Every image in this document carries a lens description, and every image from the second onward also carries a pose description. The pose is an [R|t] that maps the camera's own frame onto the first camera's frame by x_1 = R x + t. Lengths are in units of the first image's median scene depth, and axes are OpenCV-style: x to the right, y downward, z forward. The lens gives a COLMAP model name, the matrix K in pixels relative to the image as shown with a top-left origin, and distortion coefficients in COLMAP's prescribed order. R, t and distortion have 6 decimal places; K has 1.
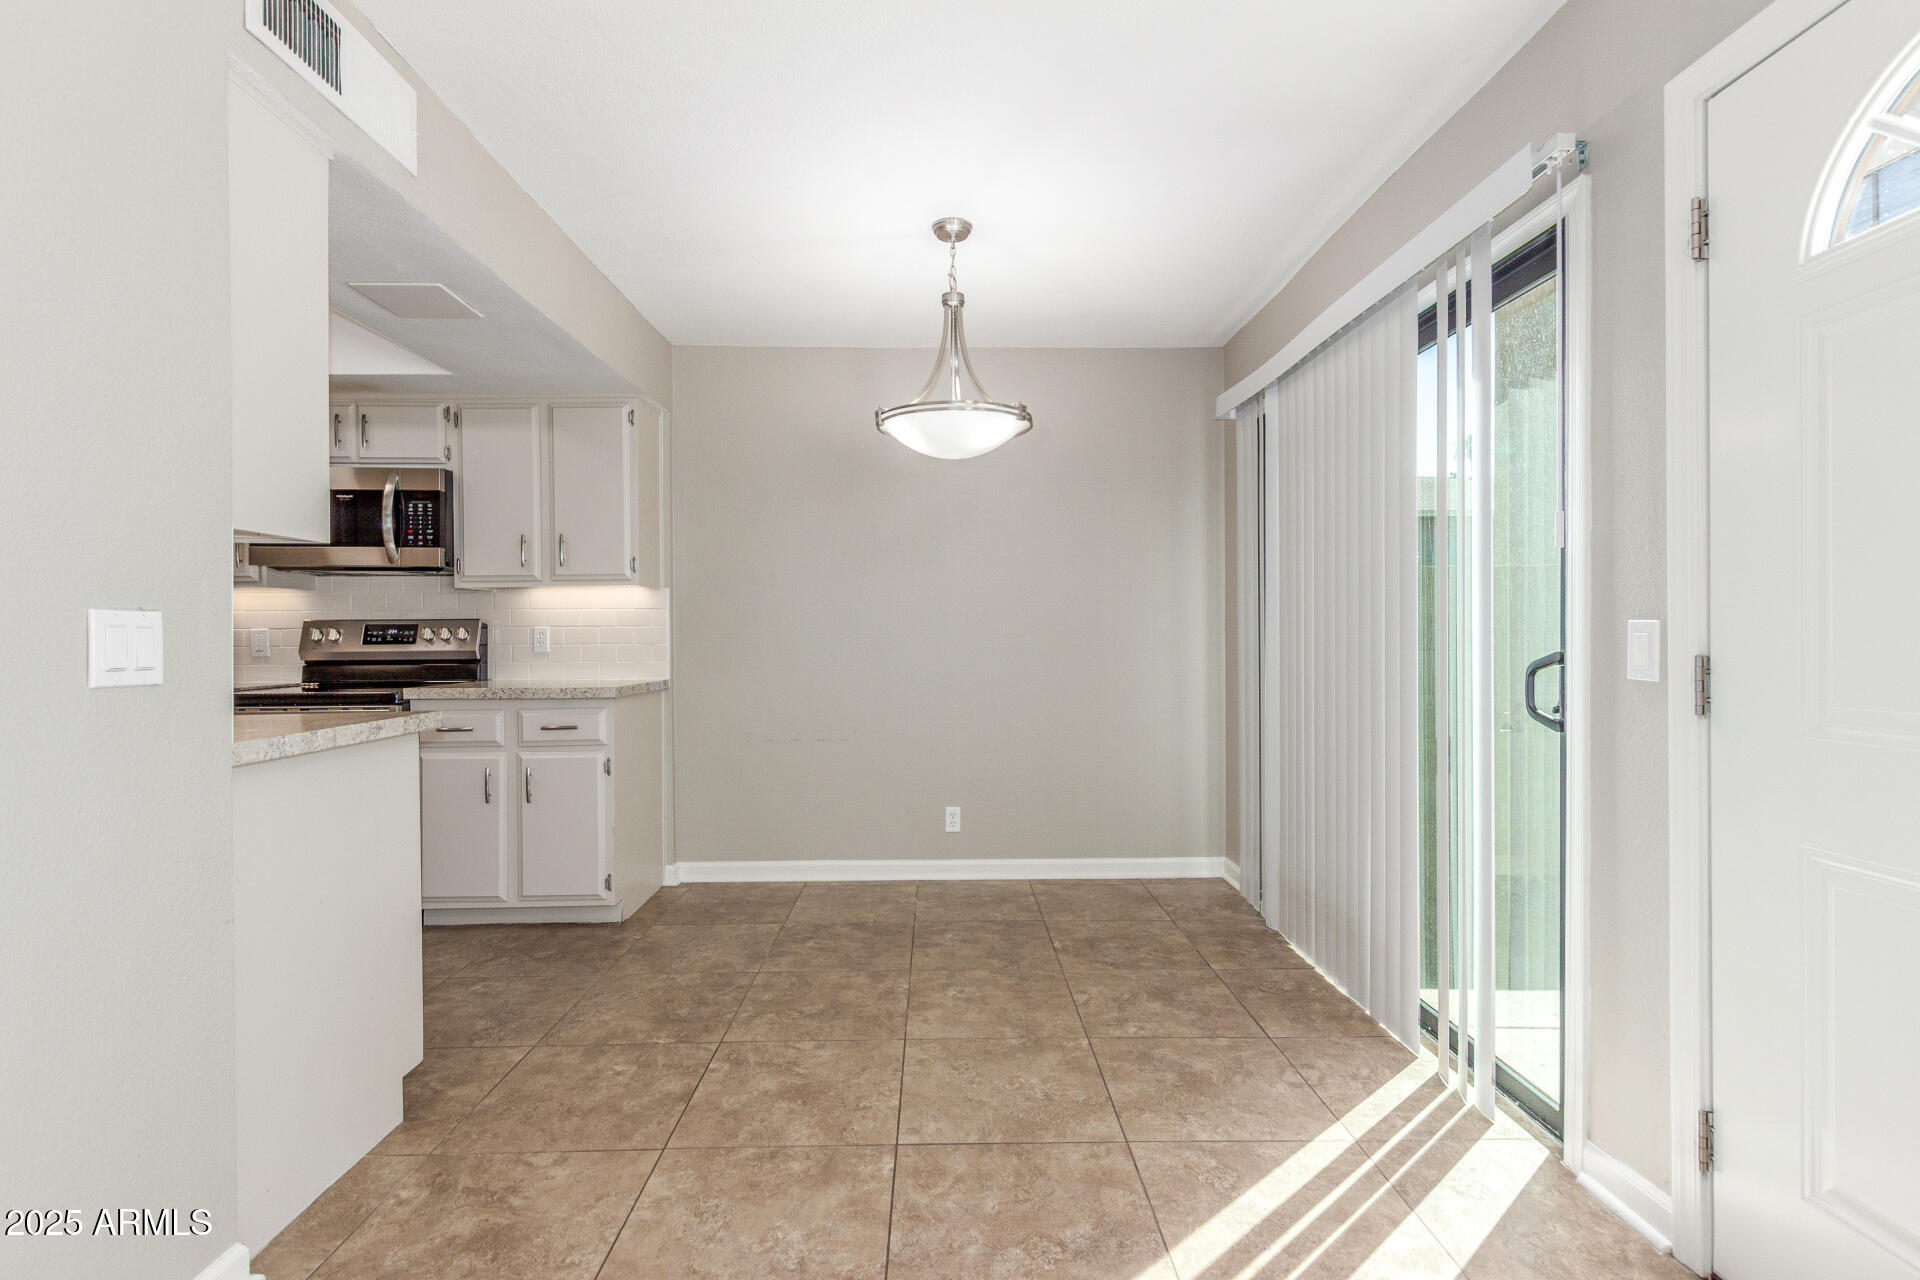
lens RADIAL K [[879.8, 0, 960.0], [0, 879.8, 640.0], [0, 0, 1]] dist [0.002038, -0.000422]
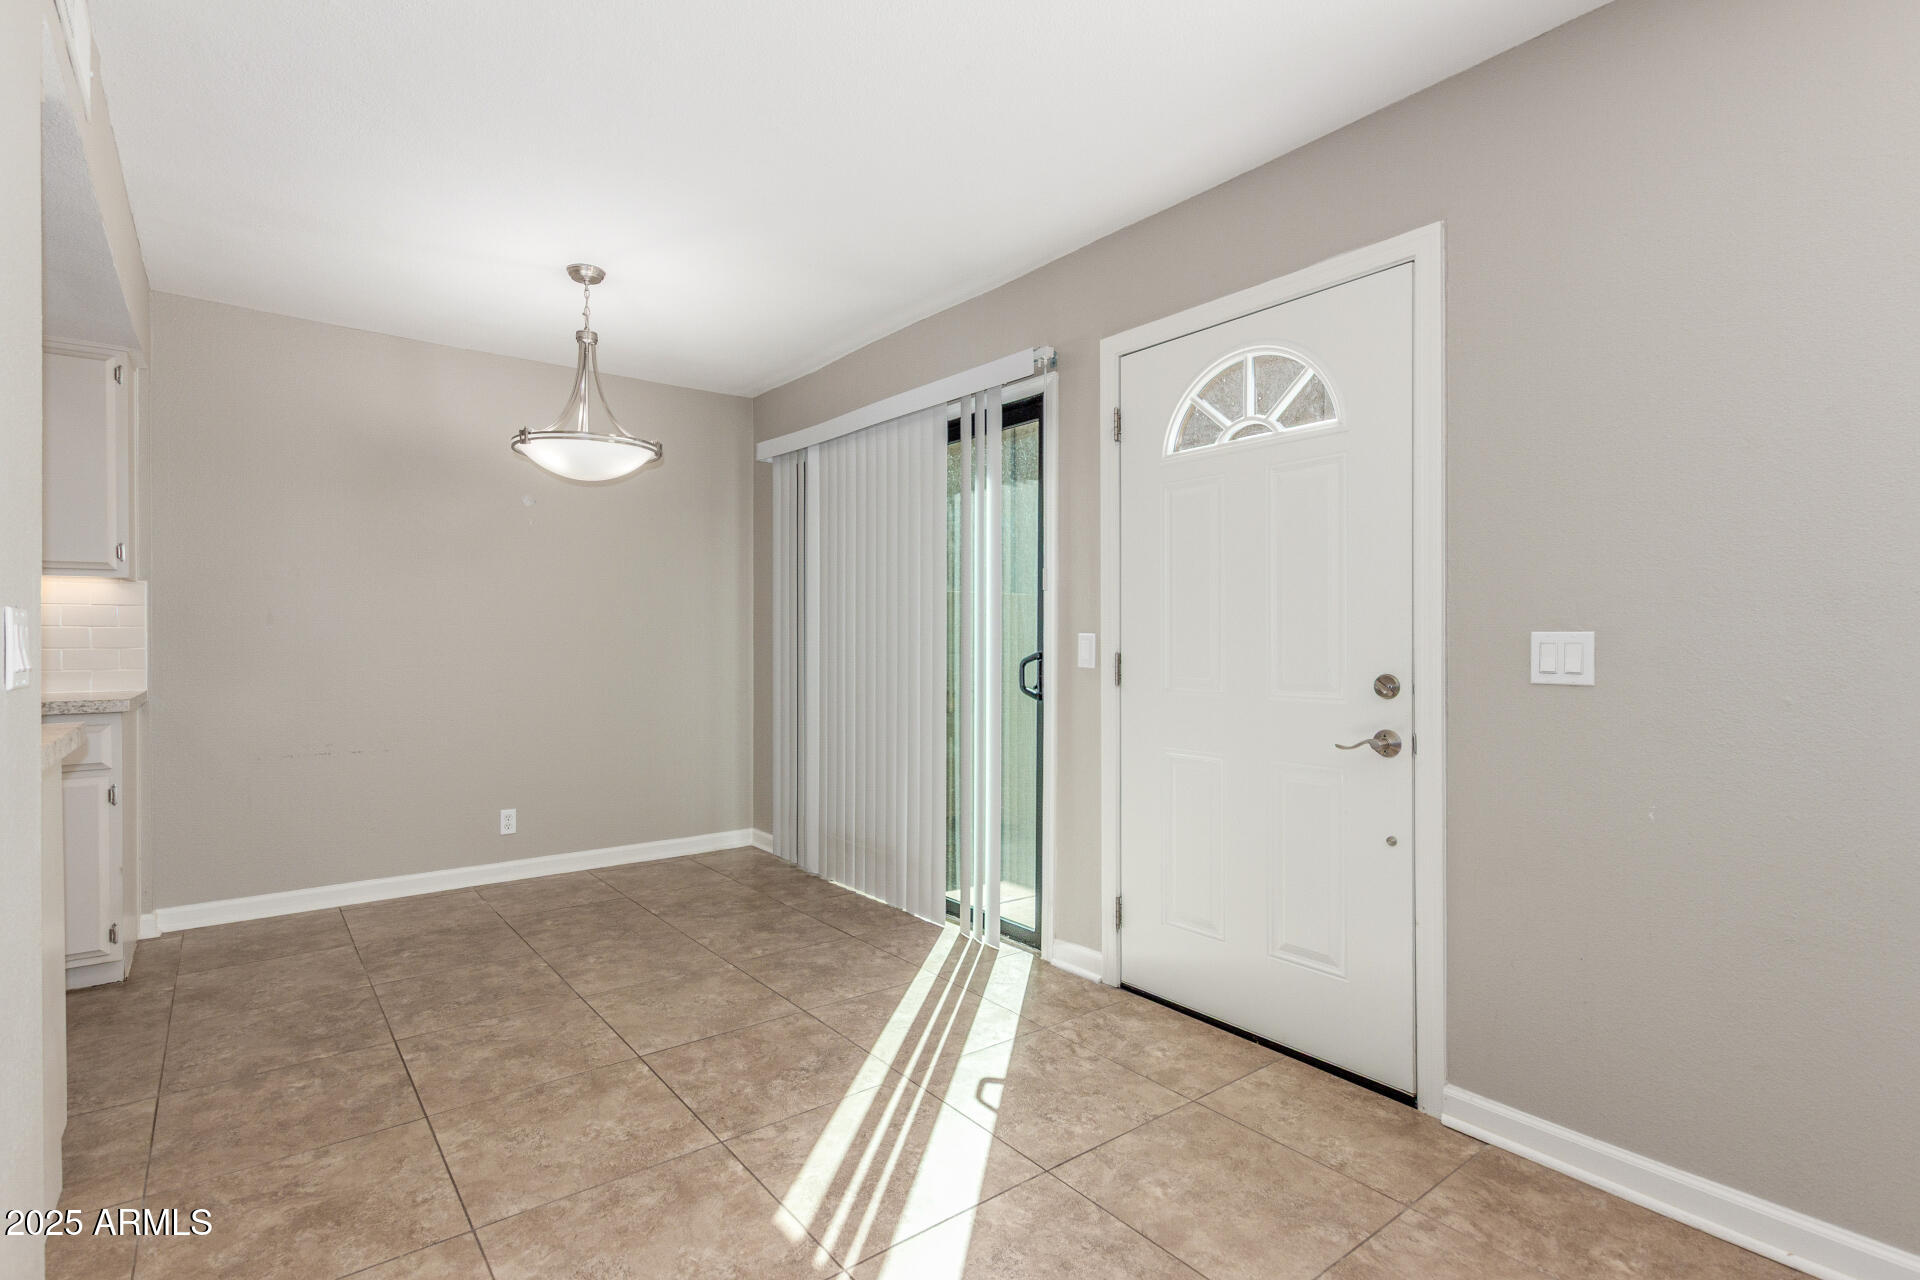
lens RADIAL K [[903.8, 0, 906.6], [0, 903.8, 646.1], [0, 0, 1]] dist [0.002964, -0.000566]
pose [[0.814717, 0.001806, 0.579856, -0.329789], [-0.001477, 0.999998, -0.001041, 0.002871], [-0.579857, -0.000008, 0.814718, -0.157065]]
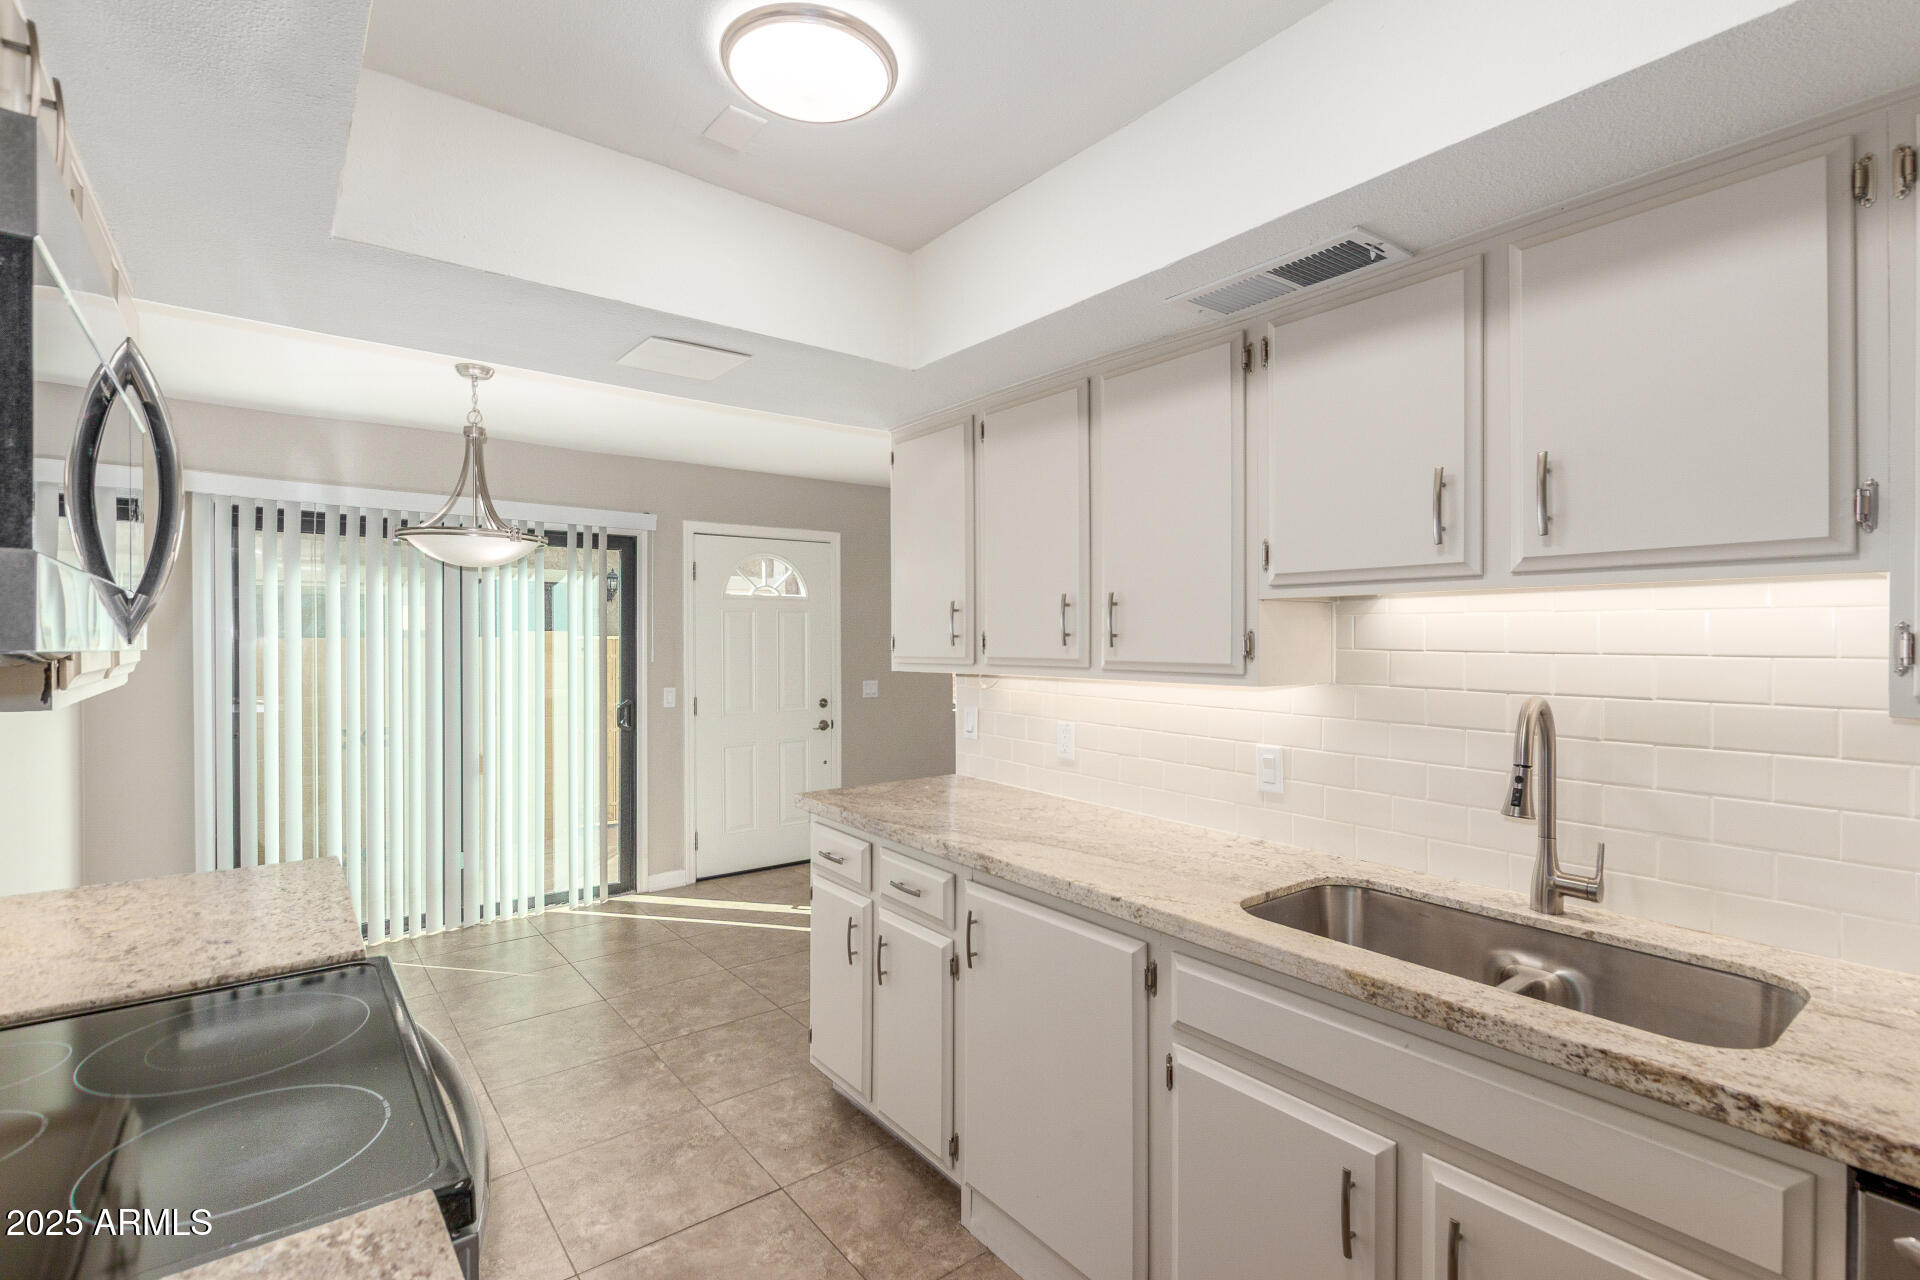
lens RADIAL K [[894.5, 0, 951.3], [0, 894.5, 634.7], [0, 0, 1]] dist [0.003497, -0.000653]
pose [[-0.595238, 0.009890, 0.803488, -1.308326], [0.010457, 0.999935, -0.004561, -0.103614], [-0.803481, 0.005687, -0.595303, 1.176550]]
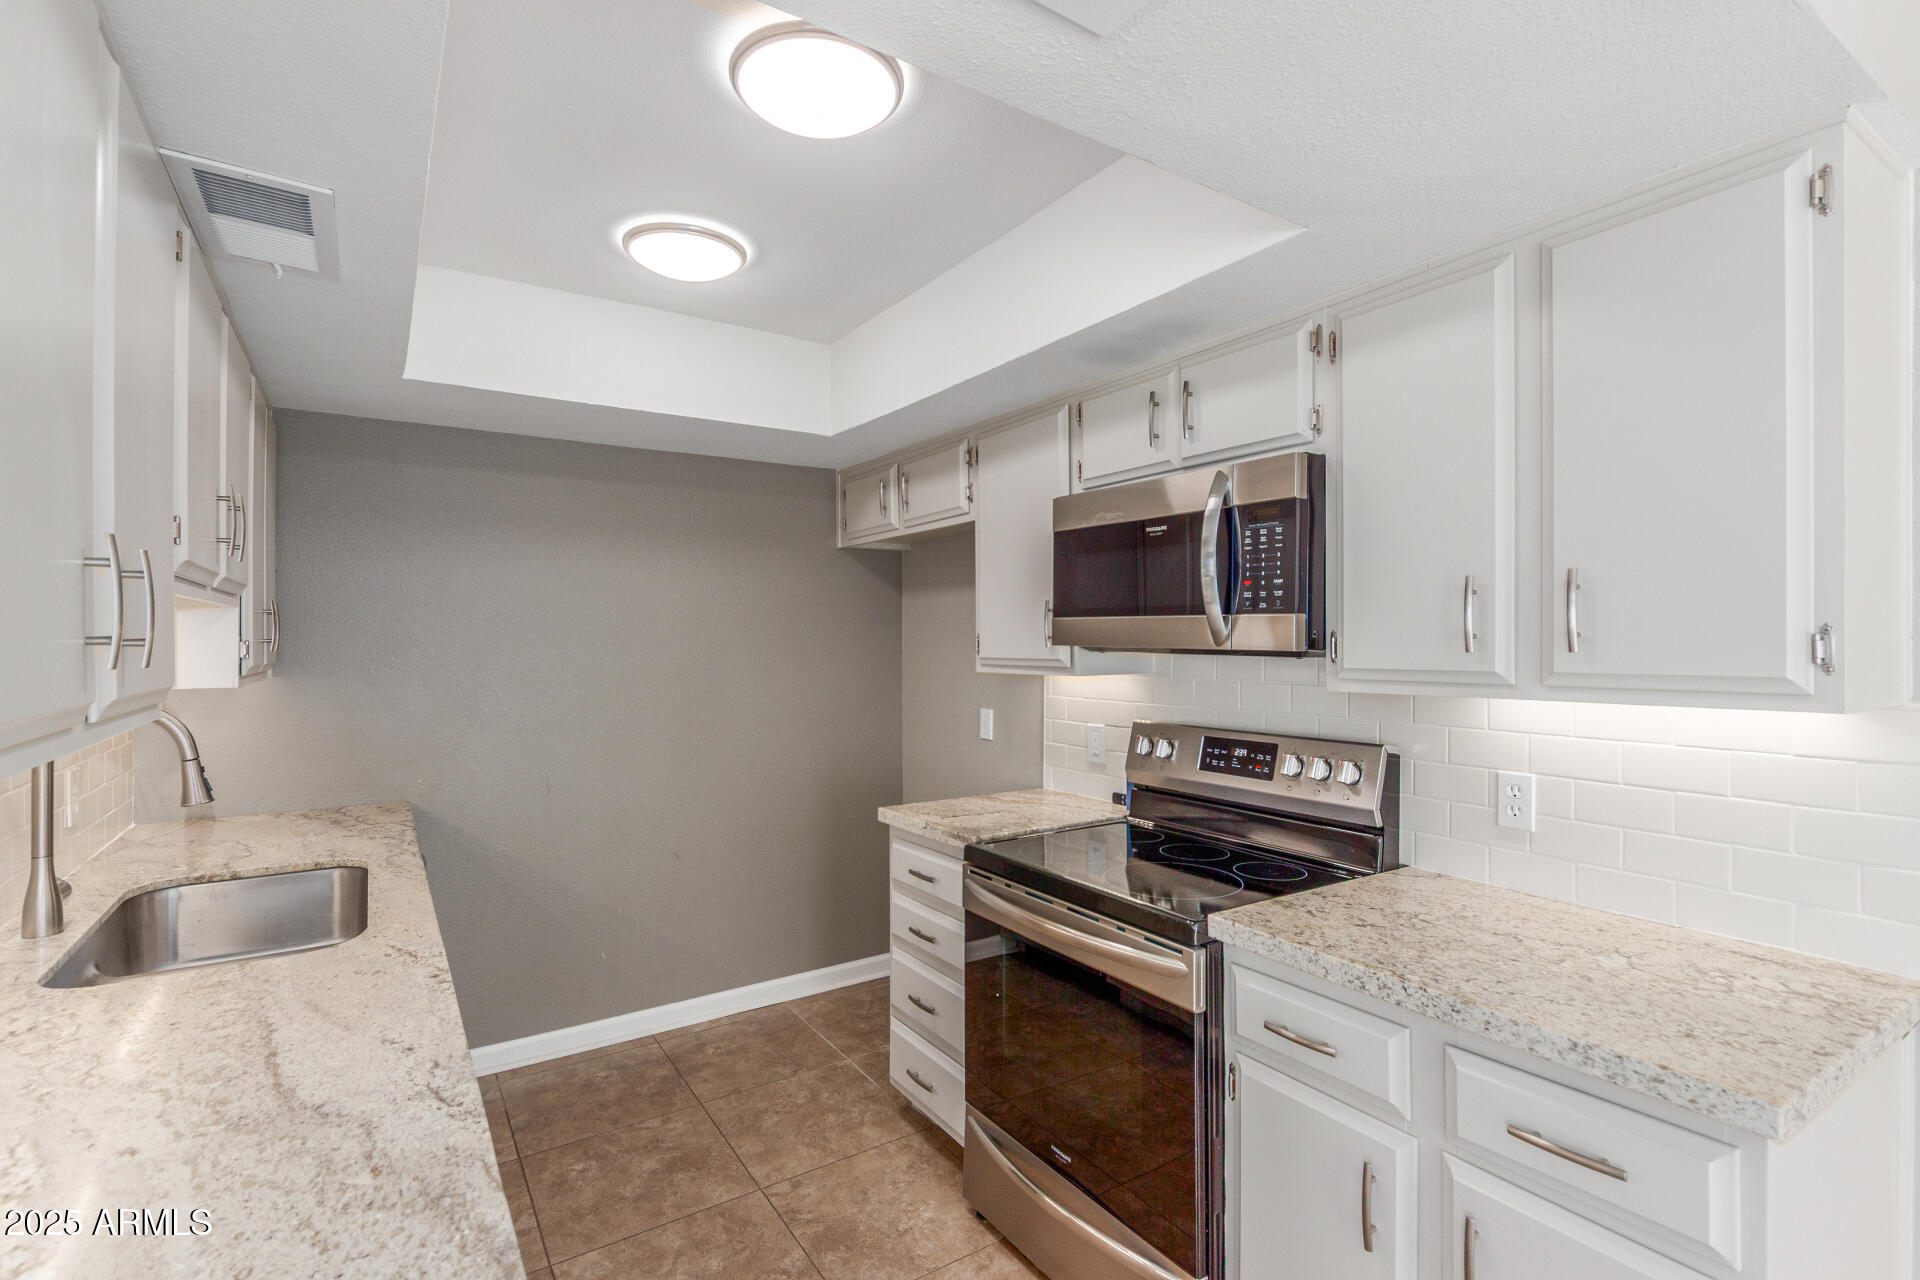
lens RADIAL K [[891.4, 0, 960.0], [0, 891.4, 640.0], [0, 0, 1]] dist [0.010293, -0.000892]
pose [[0.532477, 0.004876, -0.846430, -0.330094], [-0.008098, 0.999967, 0.000666, -0.109305], [0.846406, 0.006500, 0.532499, 0.708978]]
